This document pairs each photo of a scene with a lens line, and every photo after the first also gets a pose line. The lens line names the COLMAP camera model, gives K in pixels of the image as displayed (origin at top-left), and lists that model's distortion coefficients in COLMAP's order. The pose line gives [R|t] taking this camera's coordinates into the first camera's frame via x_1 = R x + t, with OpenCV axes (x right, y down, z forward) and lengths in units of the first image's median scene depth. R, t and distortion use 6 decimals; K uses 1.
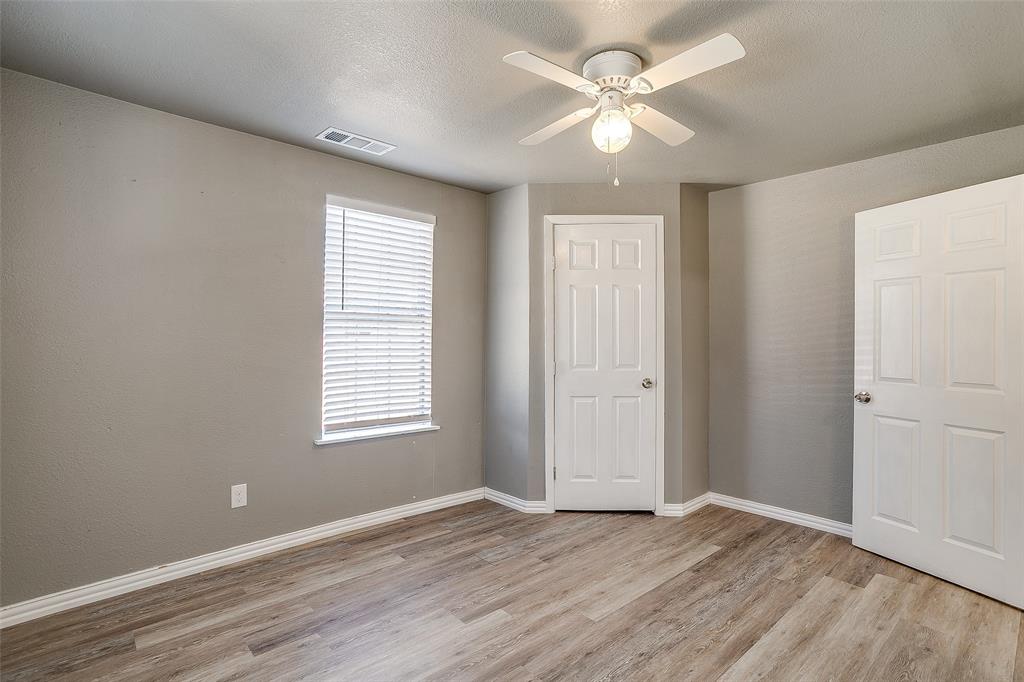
lens RADIAL K [[497.9, 0, 508.7], [0, 497.9, 335.7], [0, 0, 1]] dist [-0.062290, 0.035426]
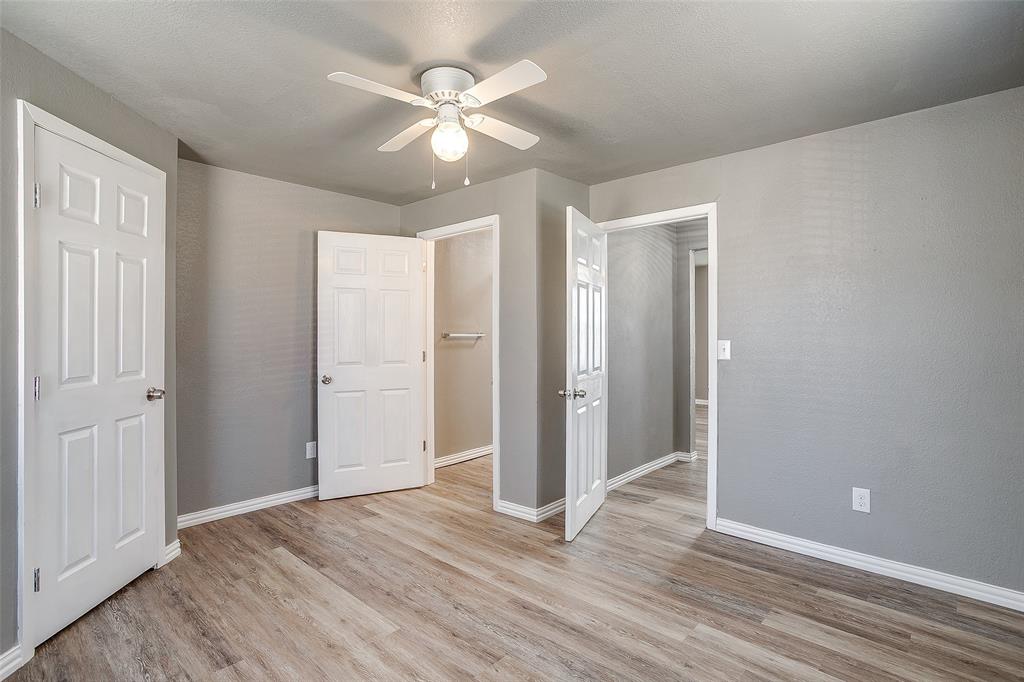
lens RADIAL K [[497.9, 0, 508.7], [0, 497.9, 335.7], [0, 0, 1]] dist [-0.062290, 0.035426]
pose [[-0.081693, -0.007682, 0.996628, -0.599589], [-0.006552, 0.999953, 0.007170, 0.000543], [-0.996636, -0.005945, -0.081740, 0.657319]]
